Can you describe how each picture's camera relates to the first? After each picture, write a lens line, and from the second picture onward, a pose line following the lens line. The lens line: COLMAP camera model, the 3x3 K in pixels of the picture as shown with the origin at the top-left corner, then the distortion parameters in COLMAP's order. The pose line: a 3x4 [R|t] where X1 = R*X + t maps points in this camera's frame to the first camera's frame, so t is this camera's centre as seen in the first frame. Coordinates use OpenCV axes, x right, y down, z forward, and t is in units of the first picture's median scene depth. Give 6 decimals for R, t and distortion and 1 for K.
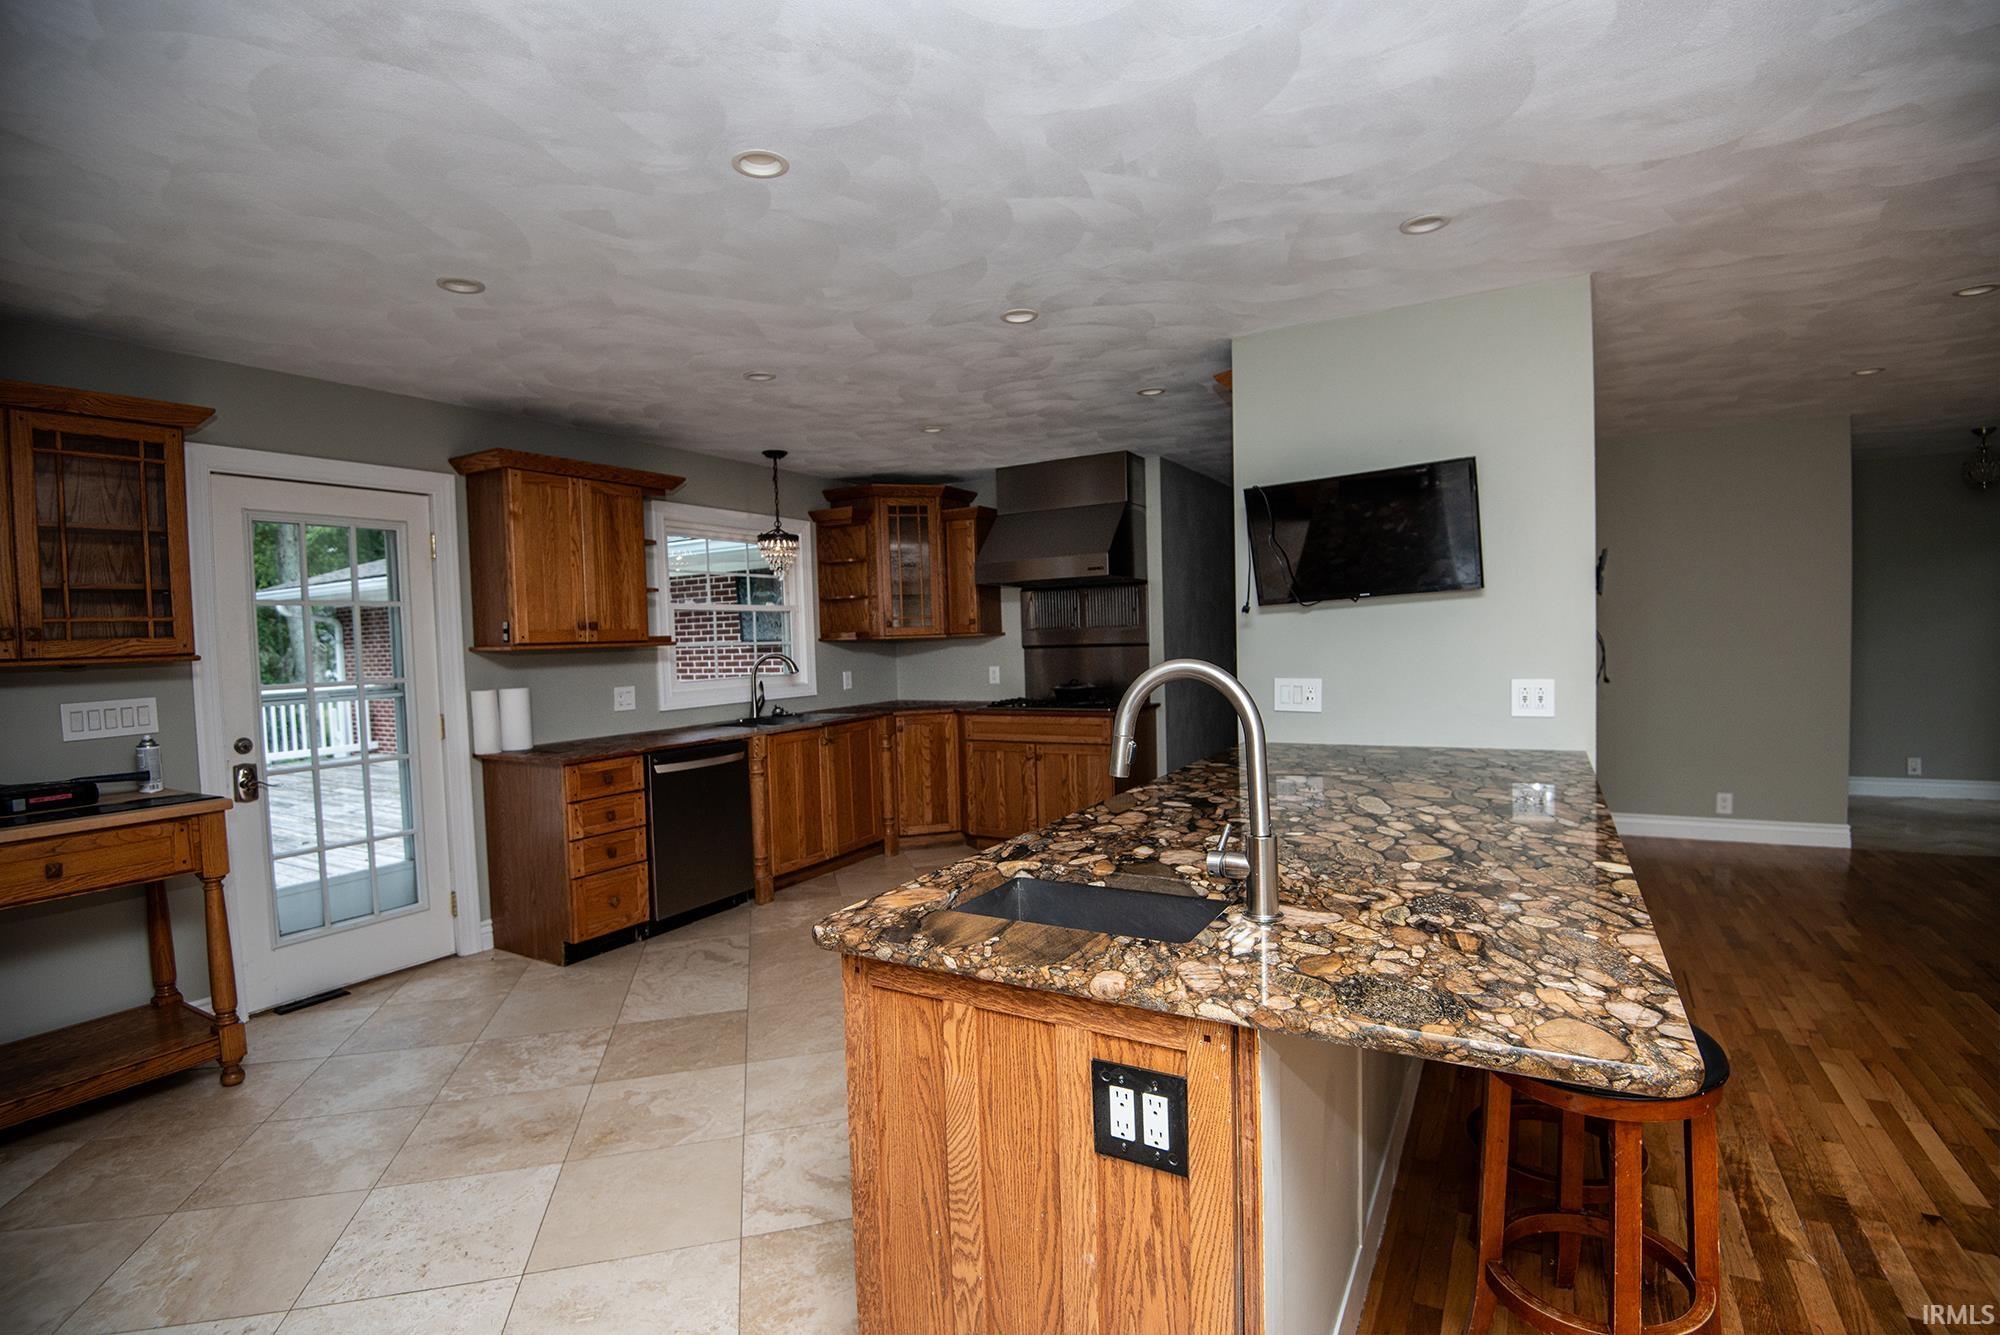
lens RADIAL K [[918.9, 0, 1006.1], [0, 918.9, 676.2], [0, 0, 1]] dist [-0.010245, -0.023439]
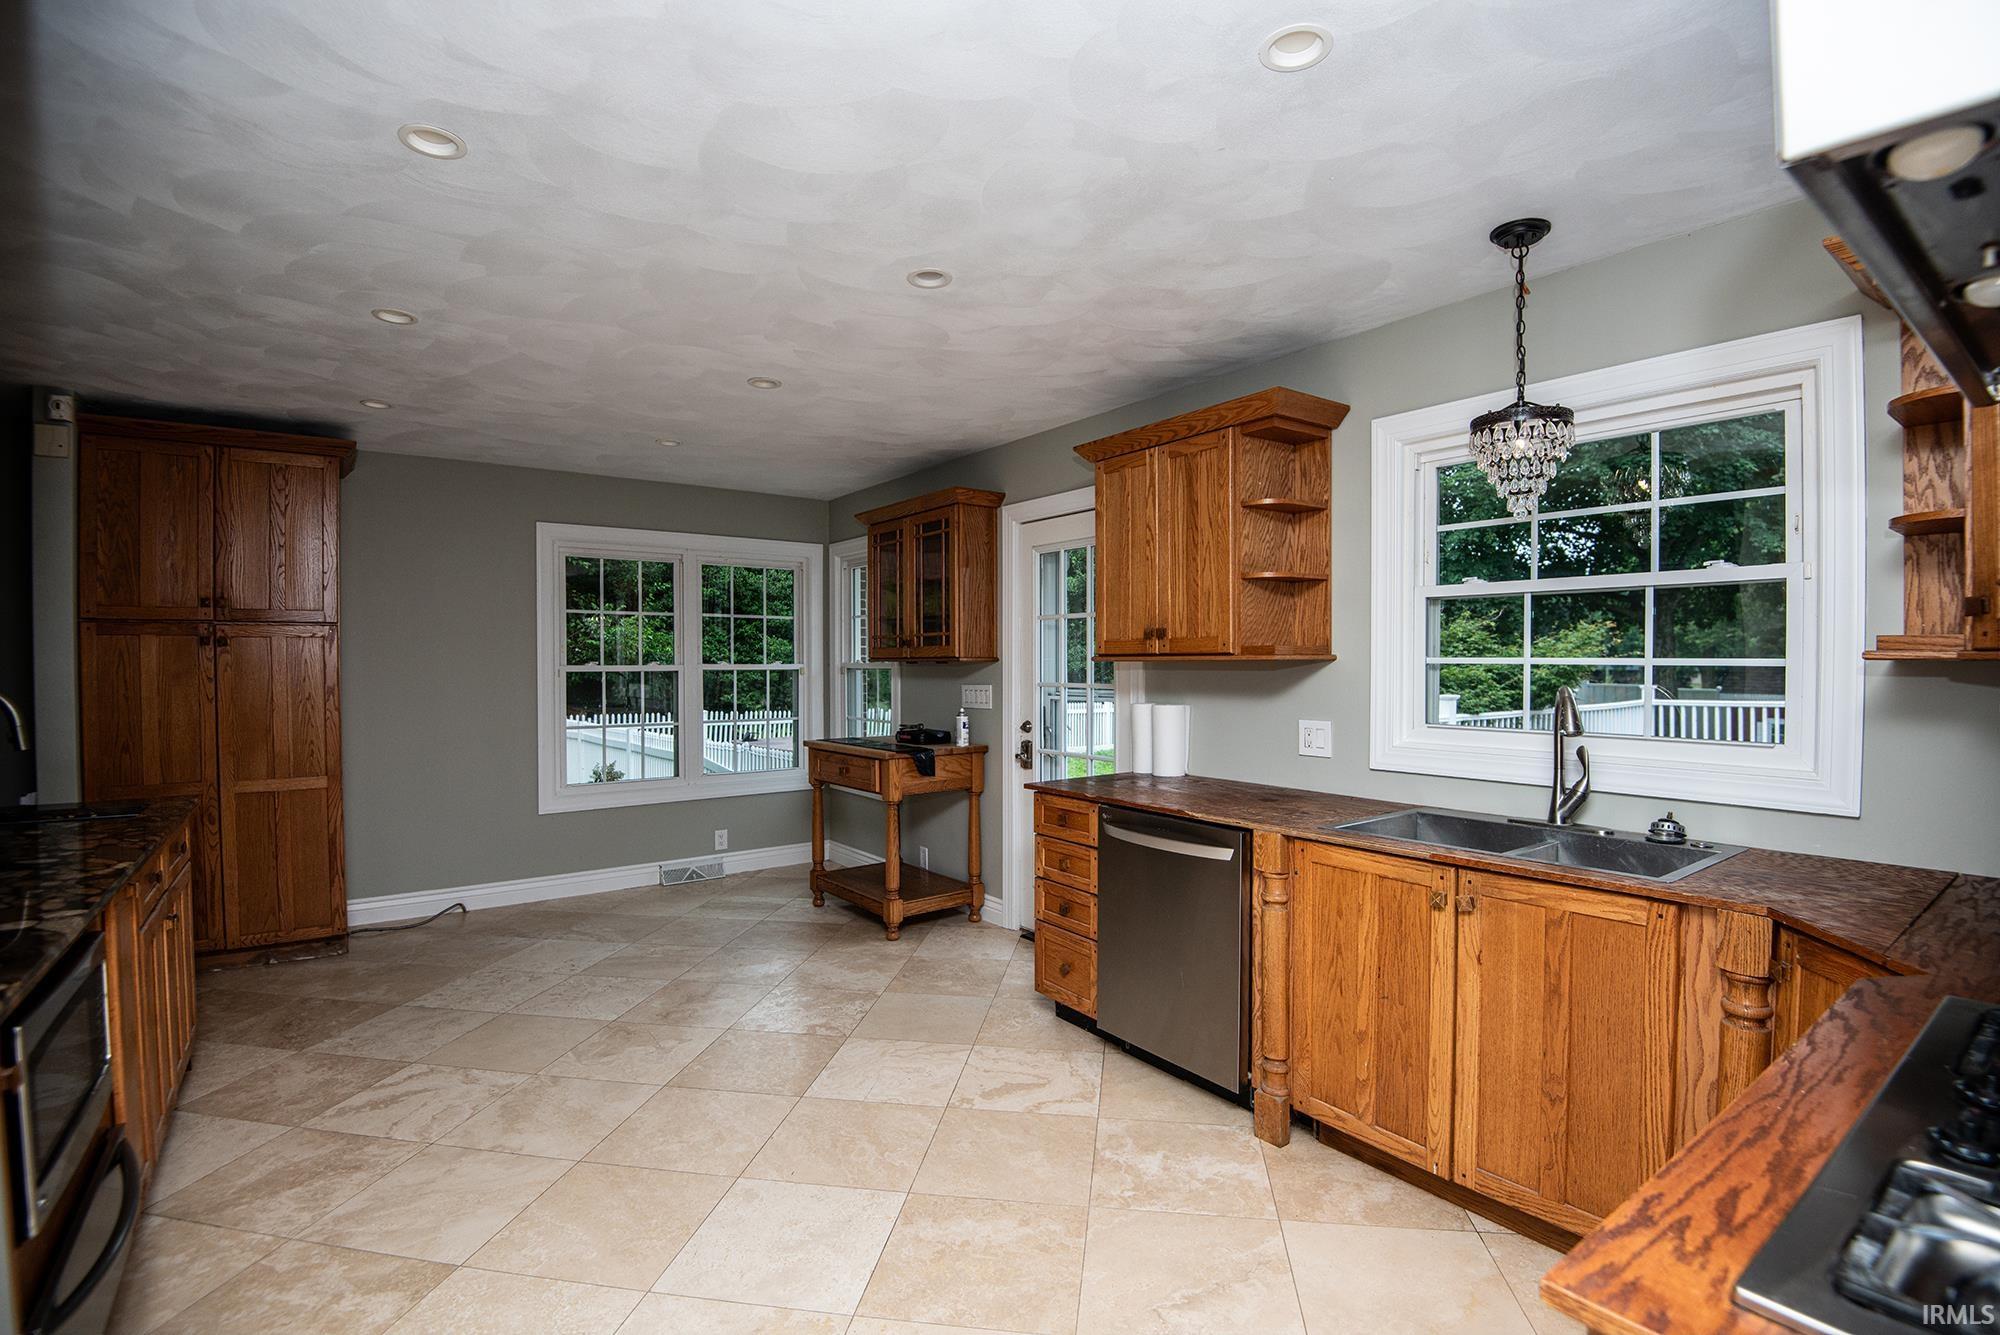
lens RADIAL K [[918.9, 0, 1006.1], [0, 918.9, 676.2], [0, 0, 1]] dist [-0.010245, -0.023439]
pose [[-0.392587, 0.046355, -0.918546, 0.320087], [-0.026366, 0.997751, 0.061621, -0.063082], [0.919337, 0.048409, -0.390482, 1.188599]]
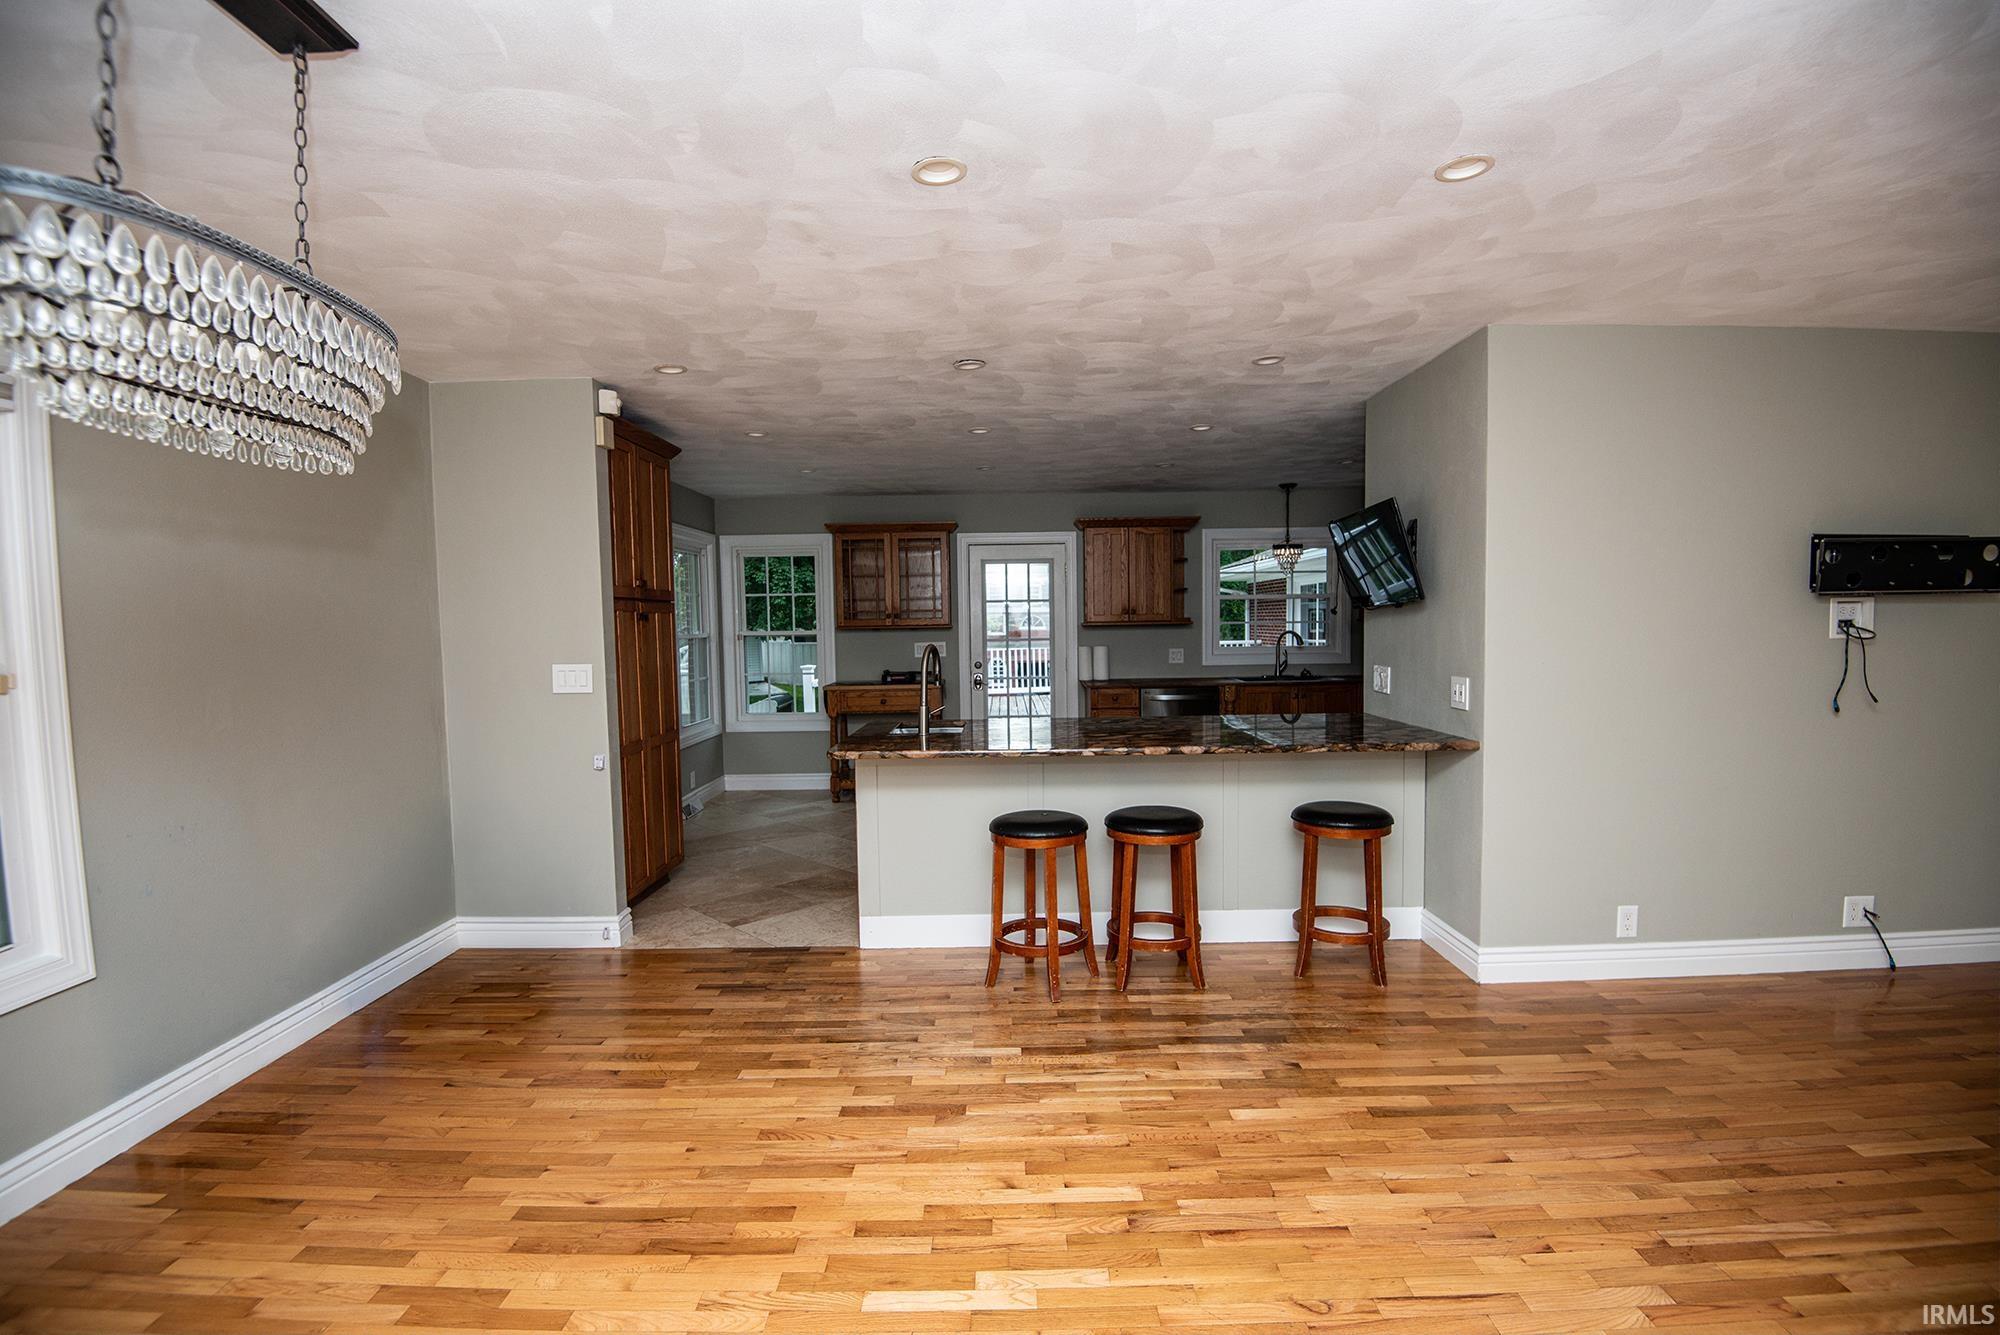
lens RADIAL K [[918.9, 0, 1006.1], [0, 918.9, 676.2], [0, 0, 1]] dist [-0.010245, -0.023439]
pose [[0.506419, 0.079403, -0.858624, 0.922581], [-0.040233, 0.996843, 0.068455, -0.042487], [0.861348, -0.000122, 0.508015, -0.082205]]
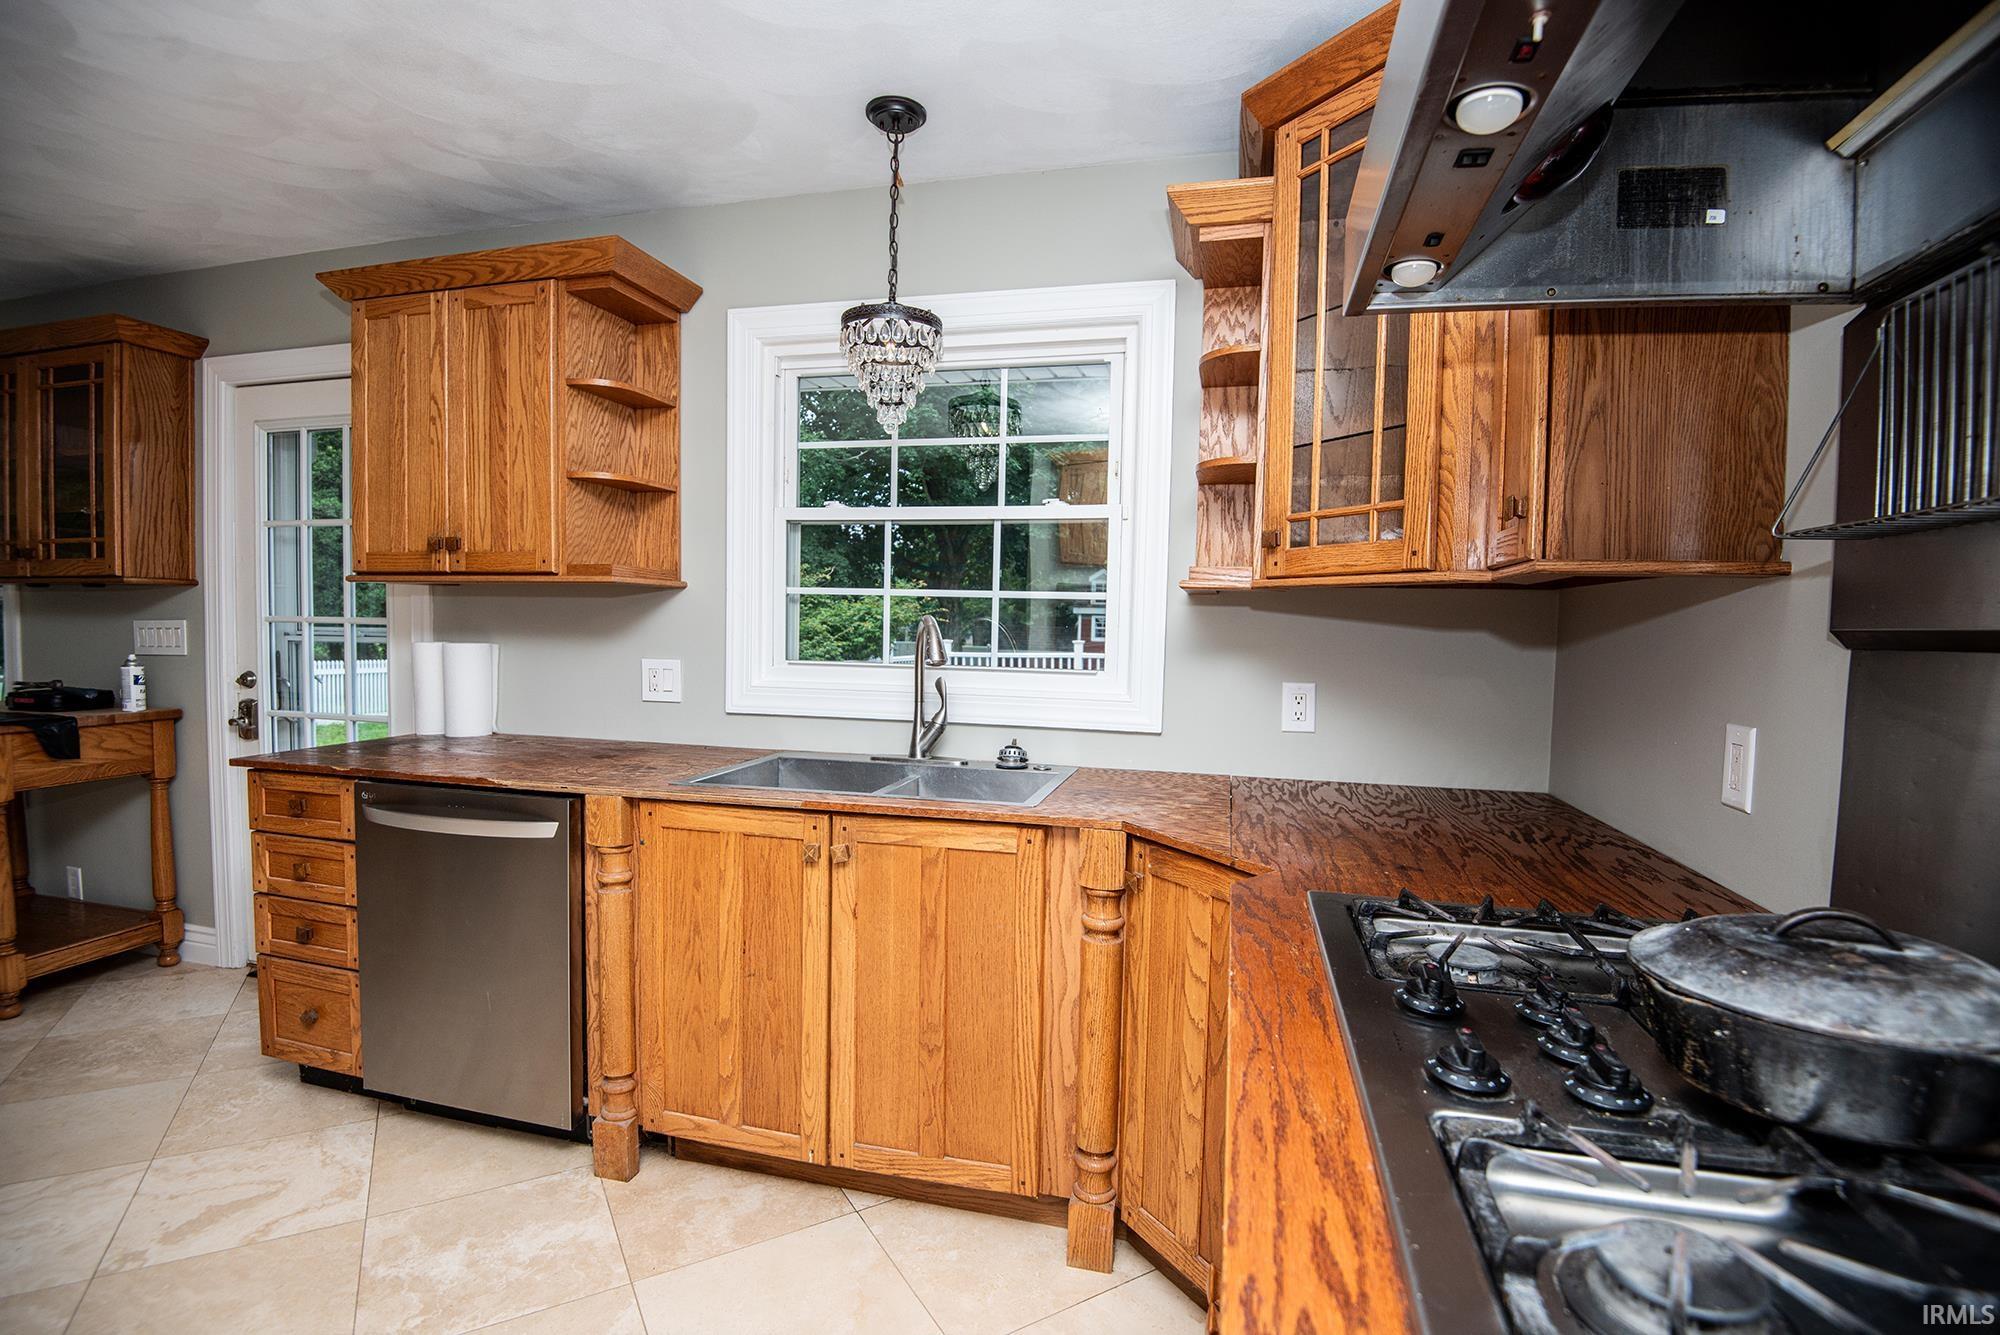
lens RADIAL K [[918.9, 0, 1006.1], [0, 918.9, 676.2], [0, 0, 1]] dist [-0.010245, -0.023439]
pose [[0.284390, 0.088220, -0.954641, 0.207832], [-0.070309, 0.994995, 0.071004, -0.037577], [0.956127, 0.046927, 0.289169, 1.174782]]
